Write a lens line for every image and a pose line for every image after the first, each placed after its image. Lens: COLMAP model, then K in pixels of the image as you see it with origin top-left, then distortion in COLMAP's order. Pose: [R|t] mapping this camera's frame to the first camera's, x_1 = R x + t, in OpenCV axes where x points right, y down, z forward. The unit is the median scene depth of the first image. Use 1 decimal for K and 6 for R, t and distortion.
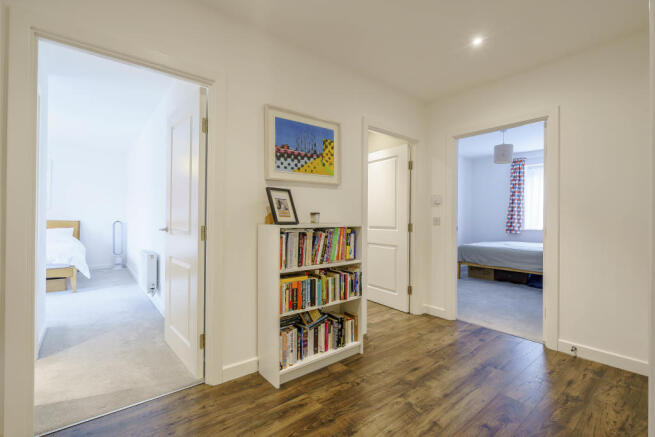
lens RADIAL K [[298.1, 0, 325.5], [0, 298.1, 208.9], [0, 0, 1]] dist [-0.000276, 0.000484]
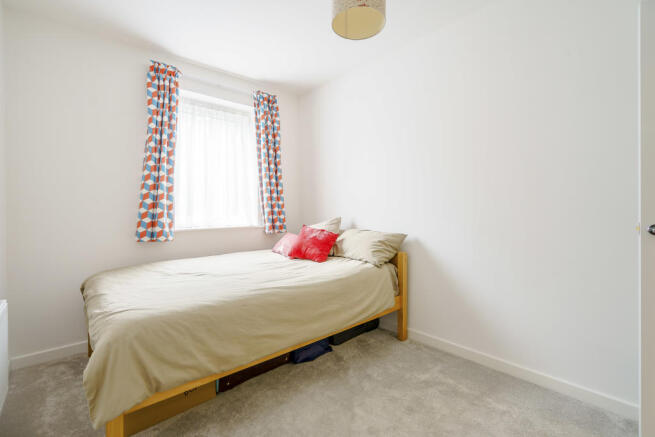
lens RADIAL K [[298.1, 0, 325.5], [0, 298.1, 208.9], [0, 0, 1]] dist [-0.000276, 0.000484]
pose [[-0.037530, -0.015733, 0.999172, 0.211201], [-0.009869, 0.999833, 0.015372, 0.028207], [-0.999247, -0.009284, -0.037679, 0.785312]]
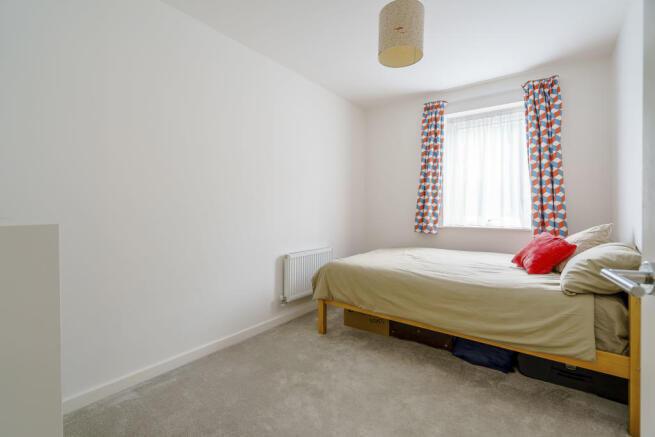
lens RADIAL K [[298.1, 0, 325.5], [0, 298.1, 208.9], [0, 0, 1]] dist [-0.000276, 0.000484]
pose [[0.972987, -0.008463, 0.230703, 0.313646], [0.005044, 0.999869, 0.015405, 0.025742], [-0.230803, -0.013826, 0.972902, 0.493156]]
